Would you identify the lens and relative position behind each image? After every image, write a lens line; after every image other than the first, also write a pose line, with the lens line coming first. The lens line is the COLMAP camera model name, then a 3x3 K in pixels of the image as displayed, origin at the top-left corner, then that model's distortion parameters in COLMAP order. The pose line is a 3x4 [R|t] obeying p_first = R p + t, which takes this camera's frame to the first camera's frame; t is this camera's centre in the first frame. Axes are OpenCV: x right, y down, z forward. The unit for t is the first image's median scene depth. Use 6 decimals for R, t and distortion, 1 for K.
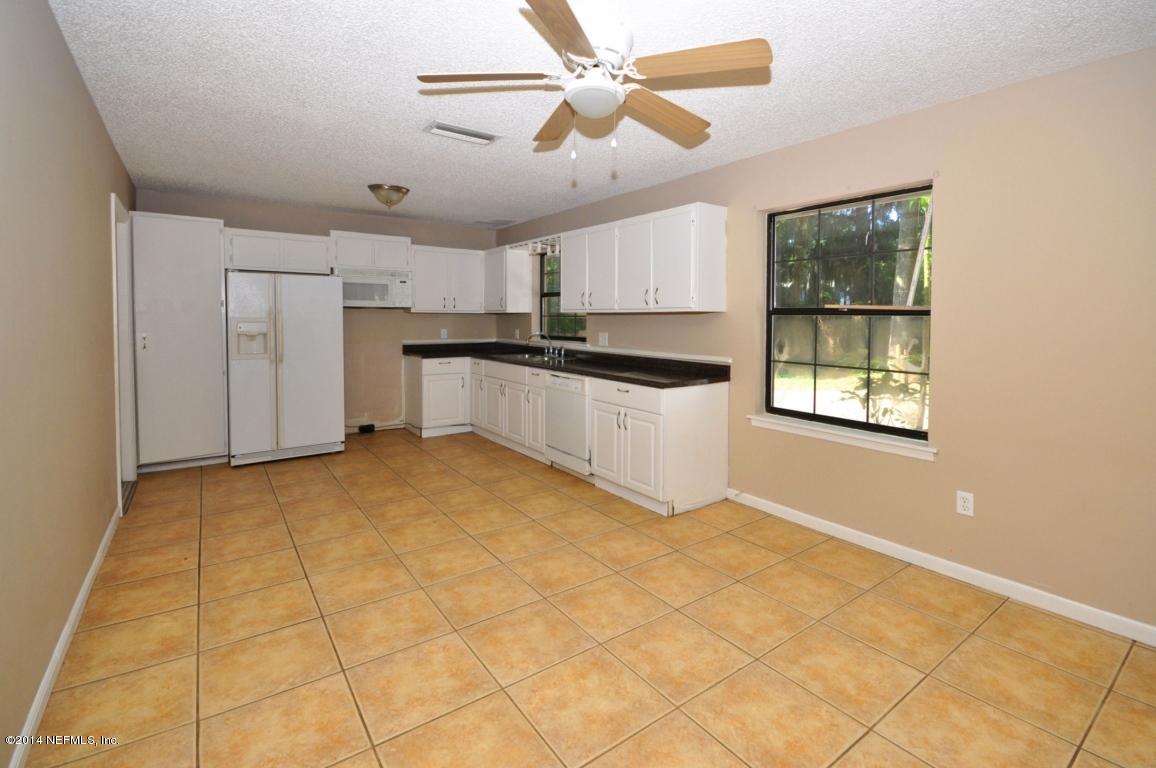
lens RADIAL K [[521.8, 0, 581.9], [0, 521.8, 342.3], [0, 0, 1]] dist [-0.000173, -0.000043]
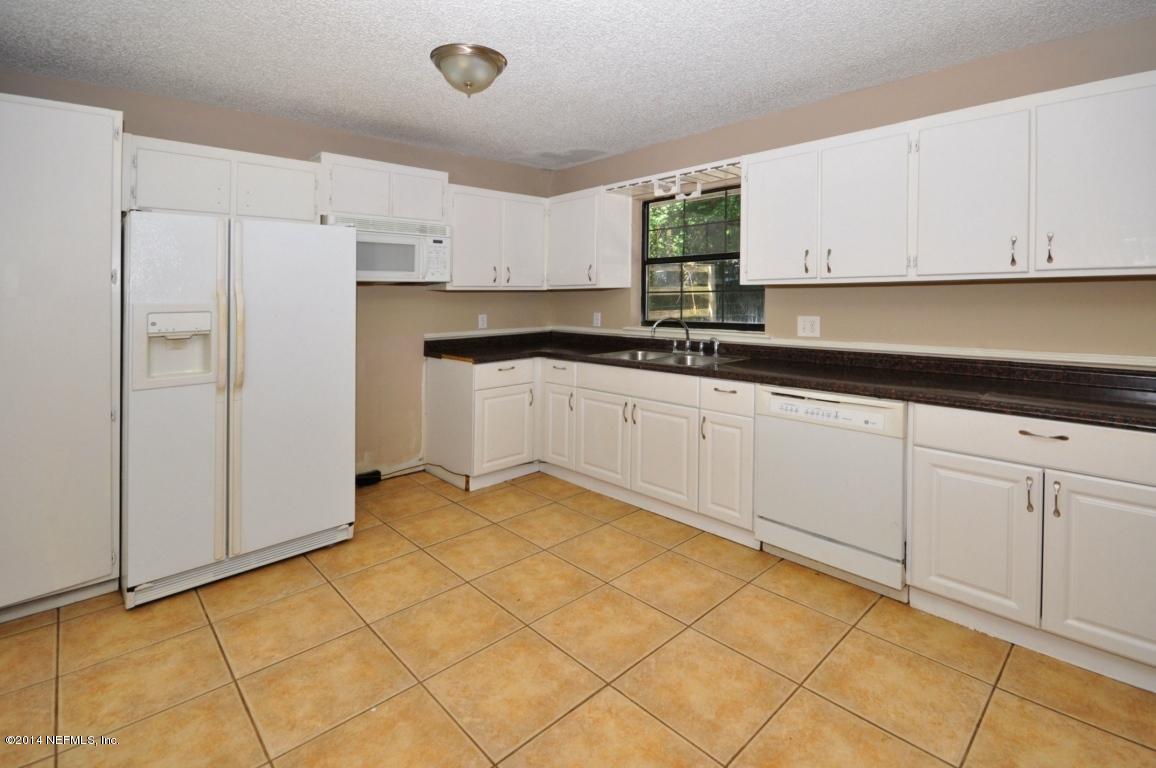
lens RADIAL K [[506.8, 0, 584.1], [0, 506.8, 291.7], [0, 0, 1]] dist [-0.000350, 0.000107]
pose [[0.985936, -0.018742, 0.166070, -0.208369], [0.027402, 0.998373, -0.050011, -0.015999], [-0.164863, 0.053858, 0.984845, 0.286524]]
